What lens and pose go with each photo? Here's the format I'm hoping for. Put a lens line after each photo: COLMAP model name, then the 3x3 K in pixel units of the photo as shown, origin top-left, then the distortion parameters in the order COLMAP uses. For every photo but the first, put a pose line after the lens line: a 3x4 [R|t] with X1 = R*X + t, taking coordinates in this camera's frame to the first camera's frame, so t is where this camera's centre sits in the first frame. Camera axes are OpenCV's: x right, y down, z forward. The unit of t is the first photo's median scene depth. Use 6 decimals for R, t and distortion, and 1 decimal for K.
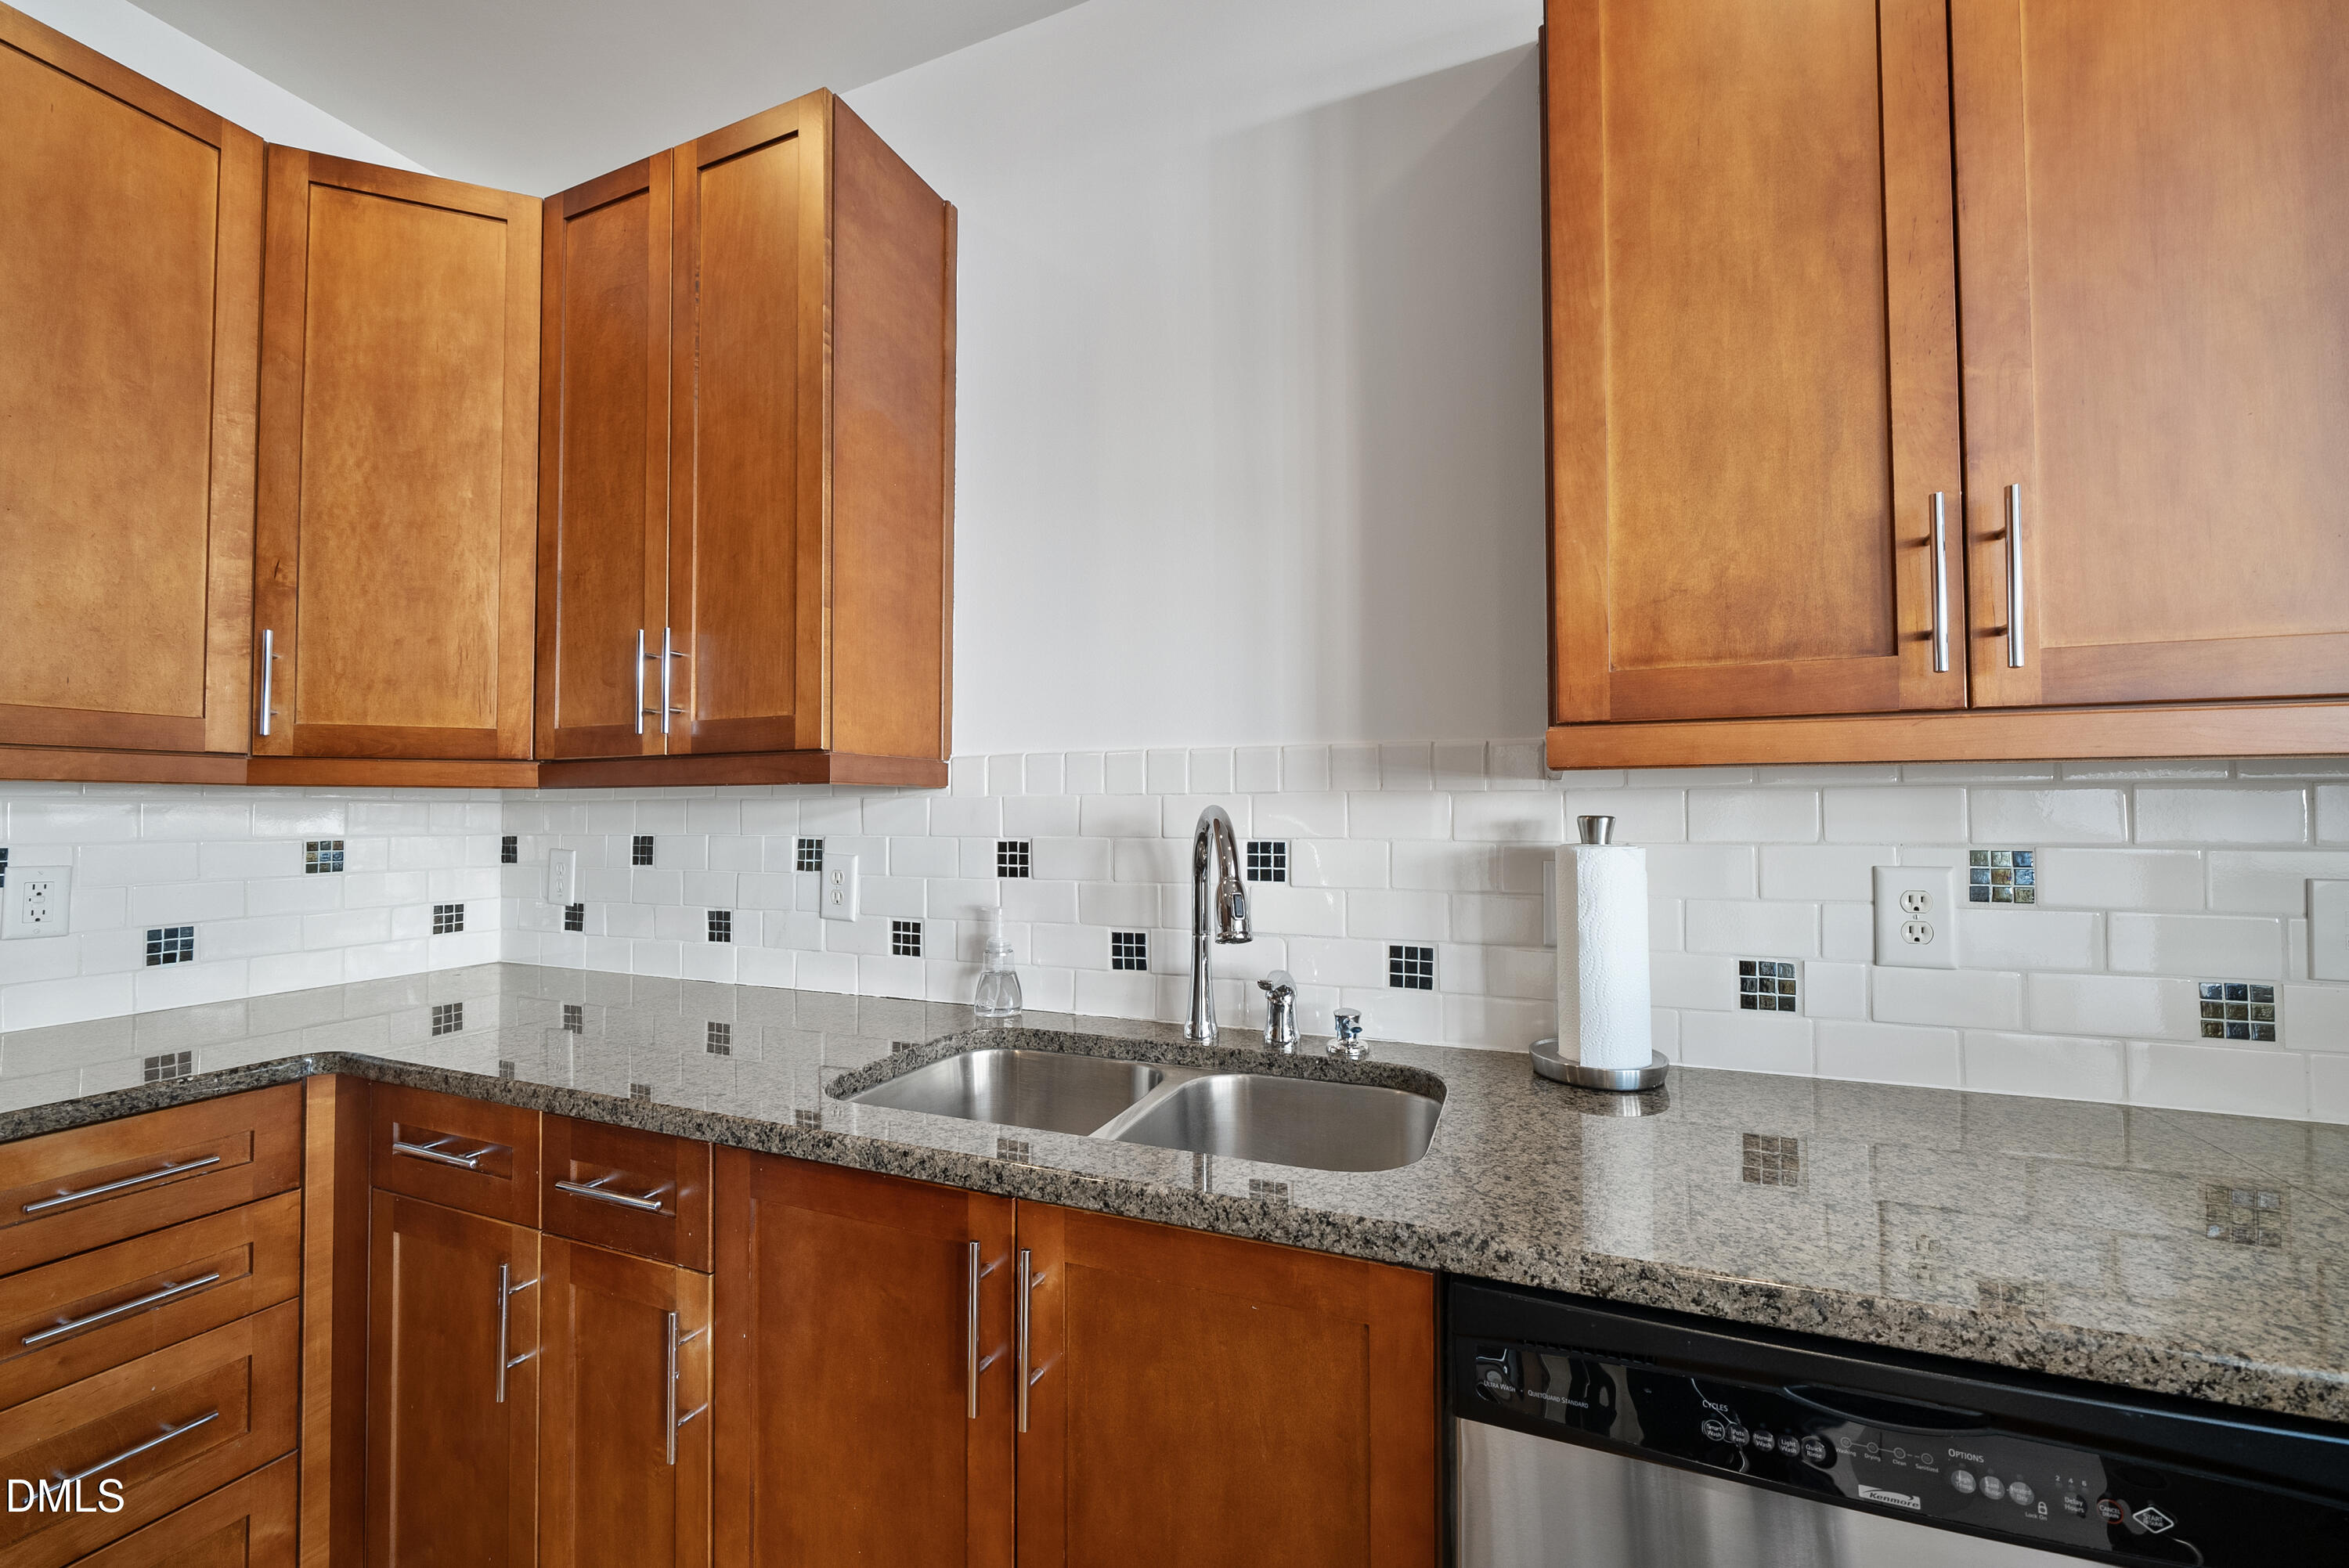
lens RADIAL K [[920.5, 0, 1155.2], [0, 920.5, 790.1], [0, 0, 1]] dist [-0.007146, 0.000202]
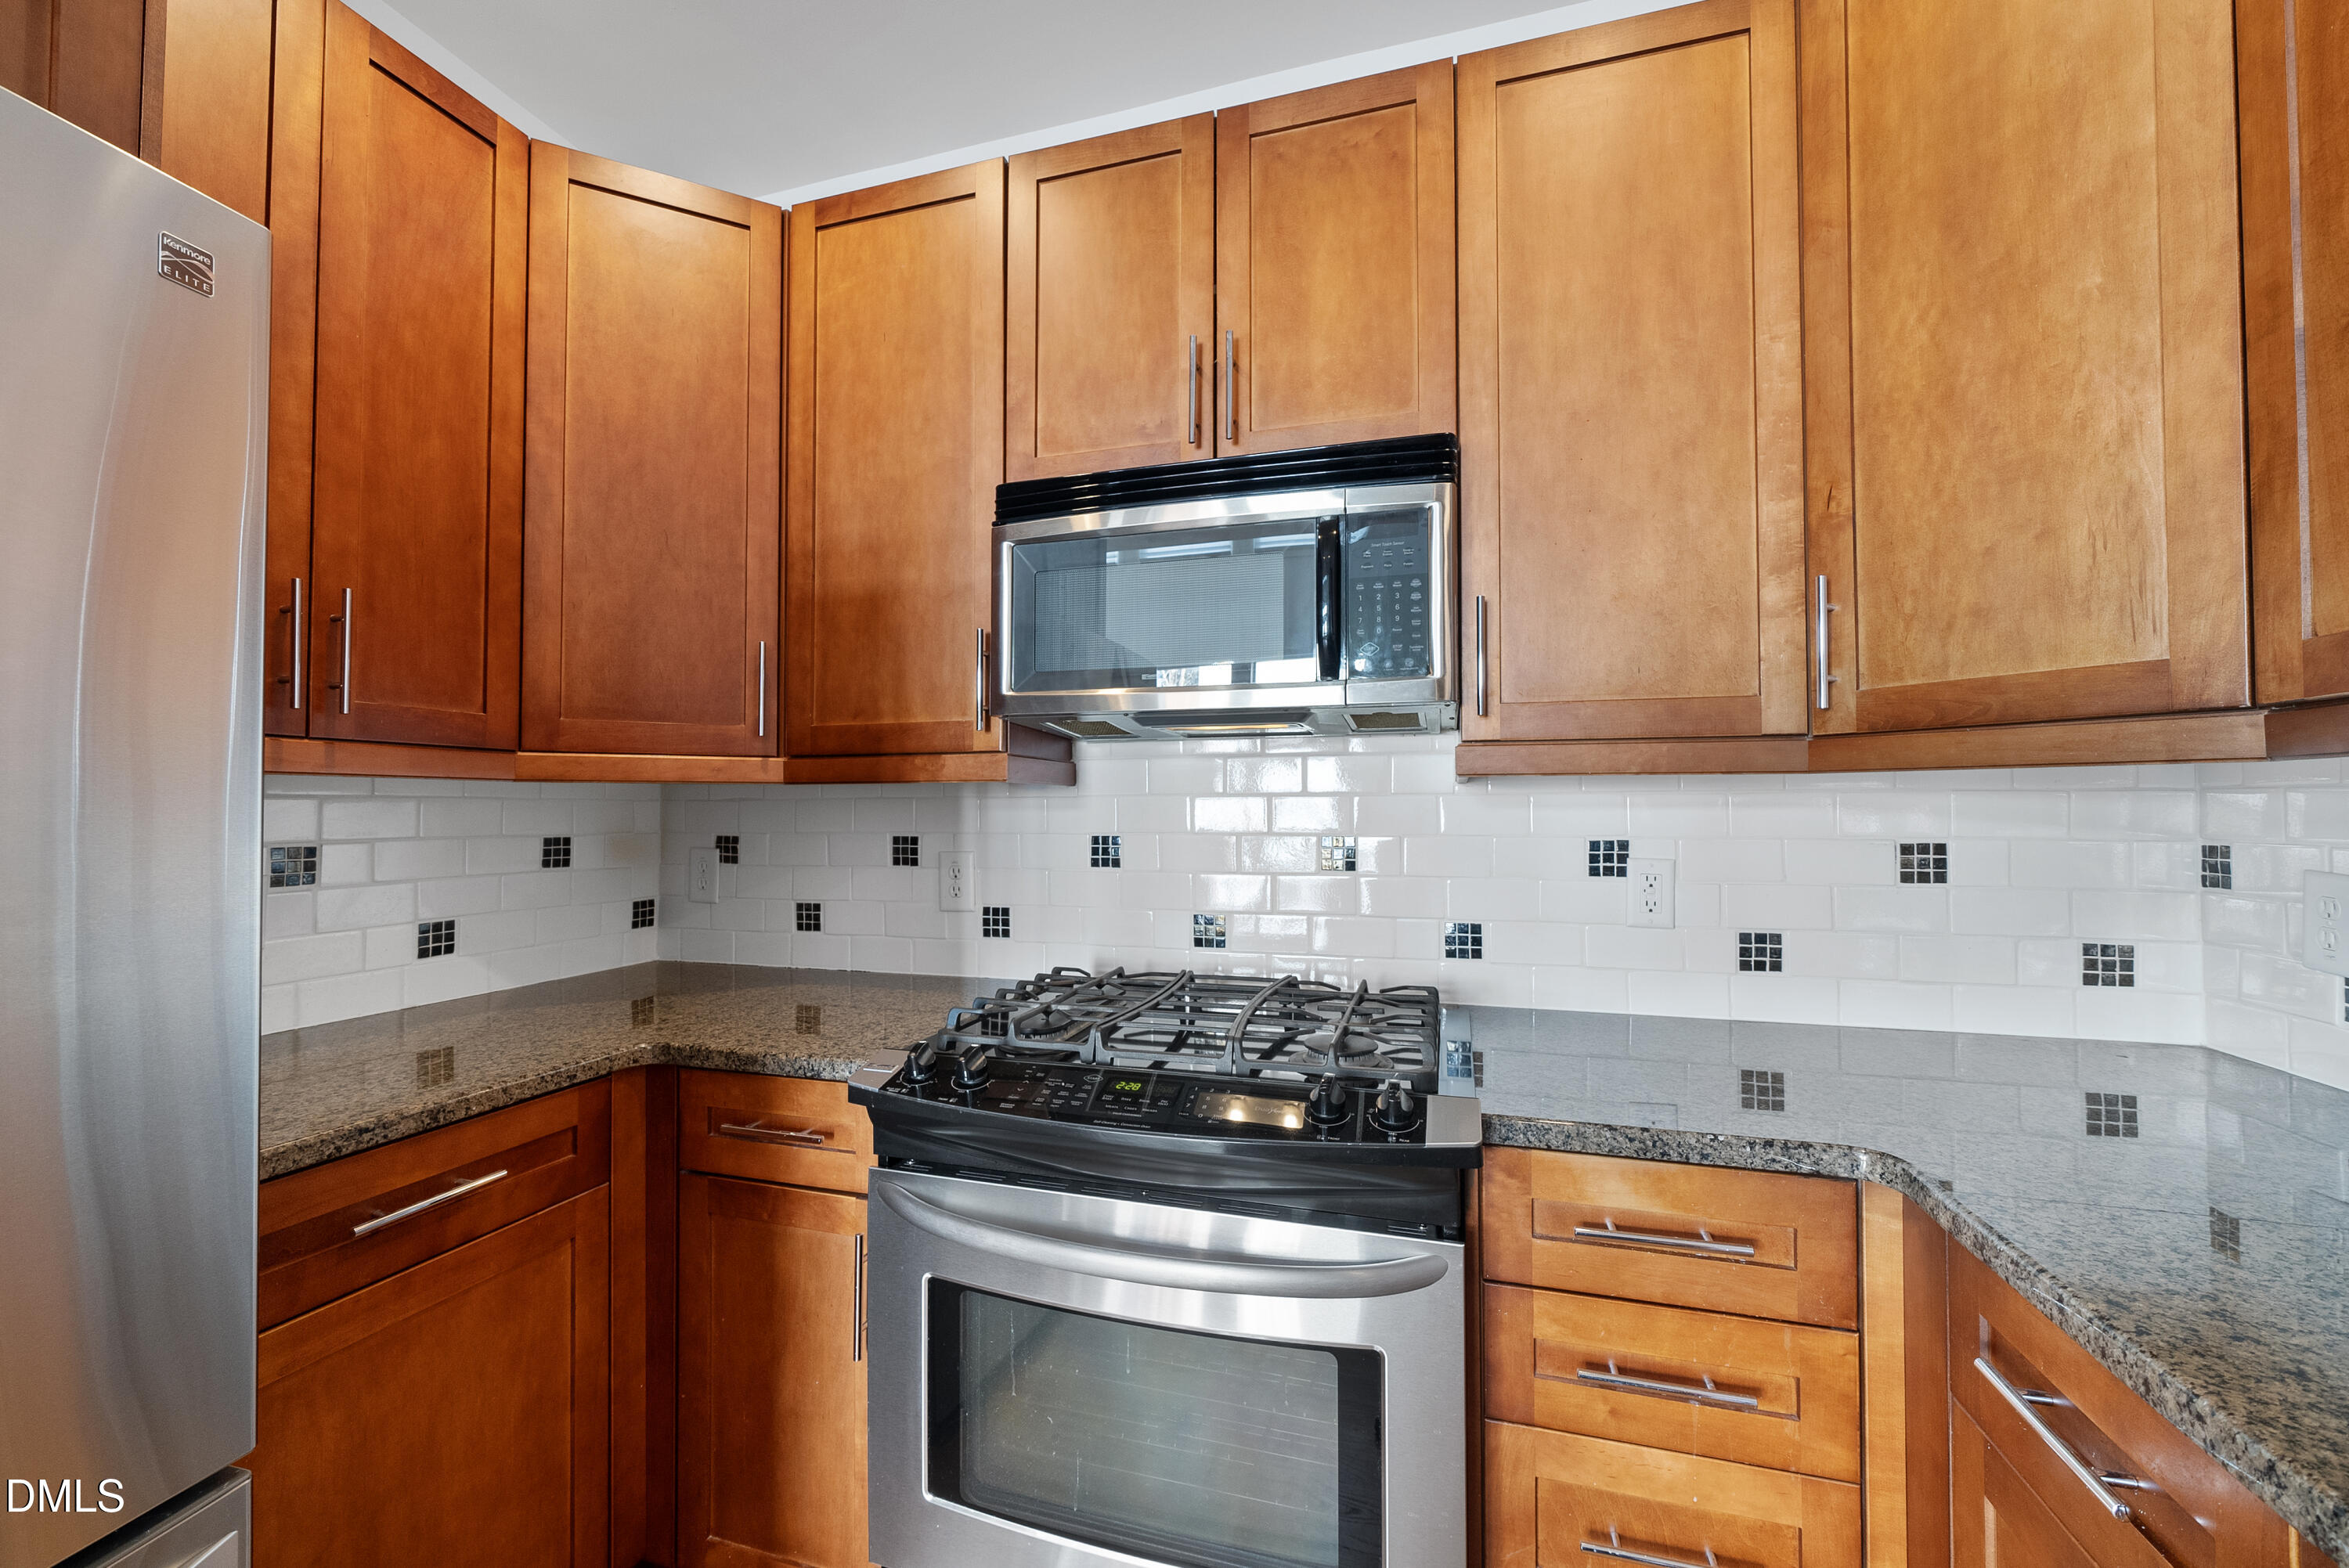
lens RADIAL K [[929.1, 0, 1174.0], [0, 929.1, 789.8], [0, 0, 1]] dist [-0.005517, 0.000578]
pose [[0.100923, -0.019192, -0.994709, -0.222305], [0.024796, 0.999552, -0.016769, 0.009380], [0.994585, -0.022973, 0.101354, 0.342688]]
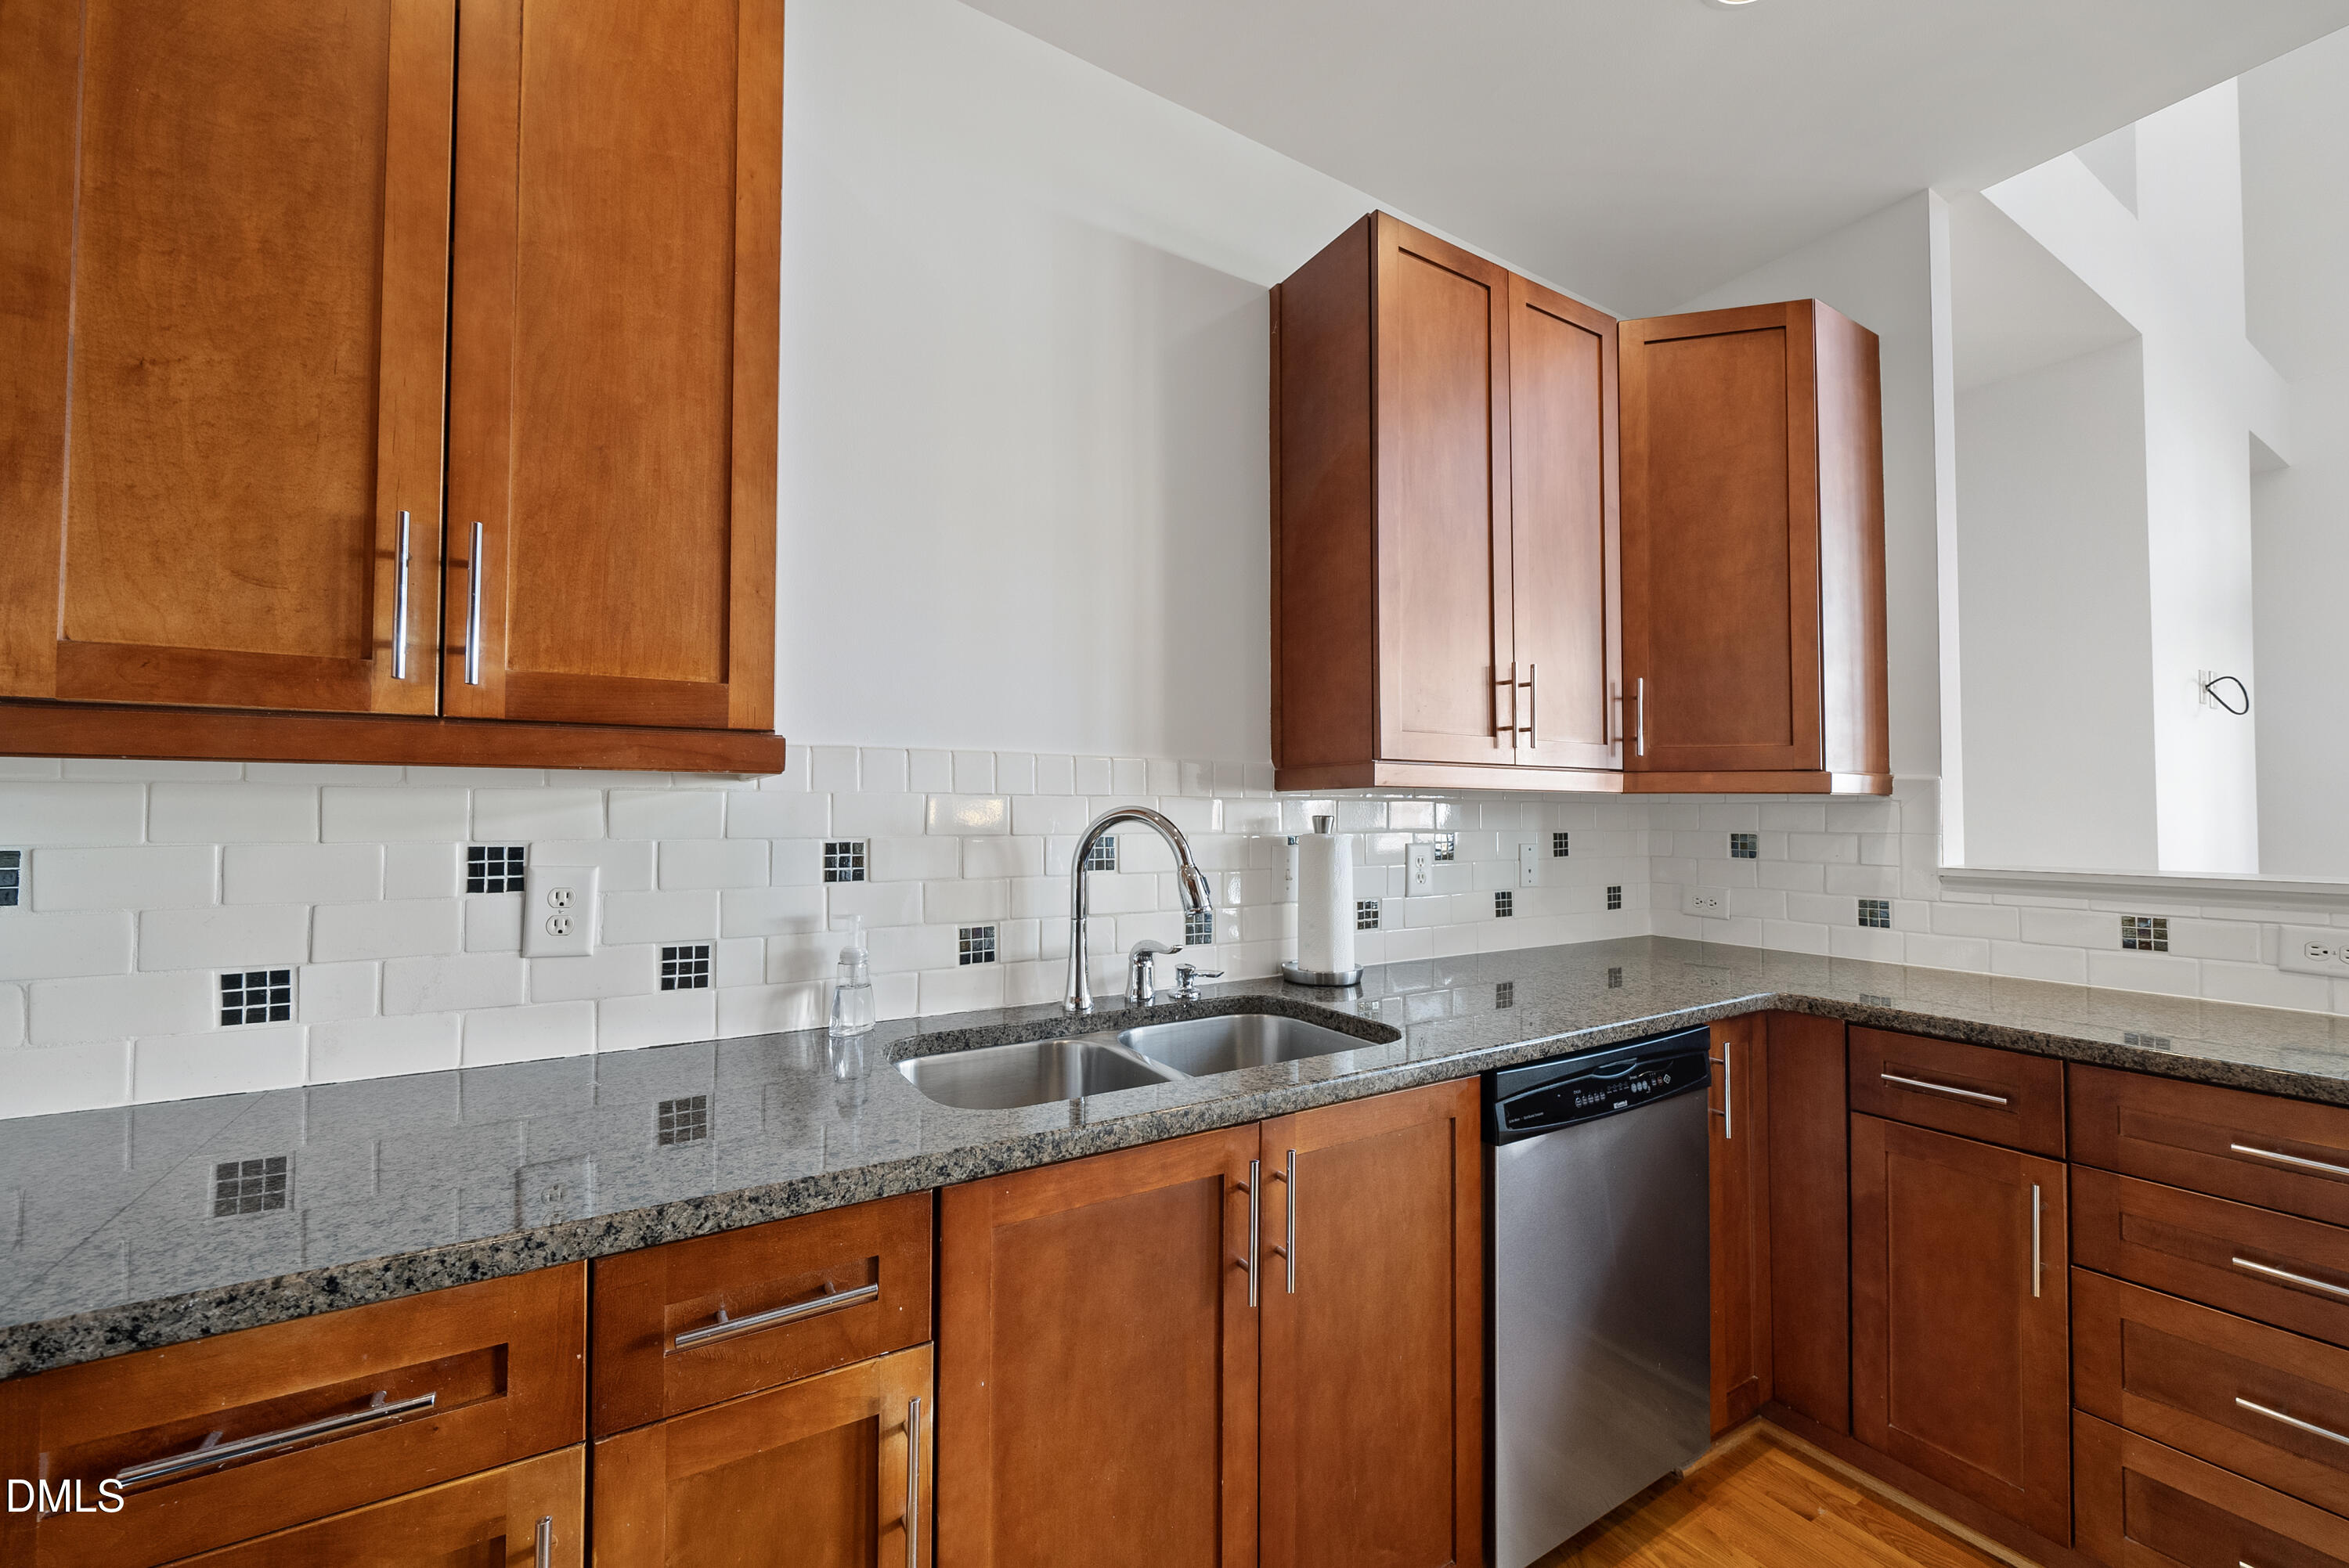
lens RADIAL K [[920.5, 0, 1155.2], [0, 920.5, 790.1], [0, 0, 1]] dist [-0.007146, 0.000202]
pose [[0.601742, 0.025371, 0.798288, -0.722317], [-0.023264, 0.999628, -0.014233, 0.010293], [-0.798352, -0.010007, 0.602108, 0.213697]]
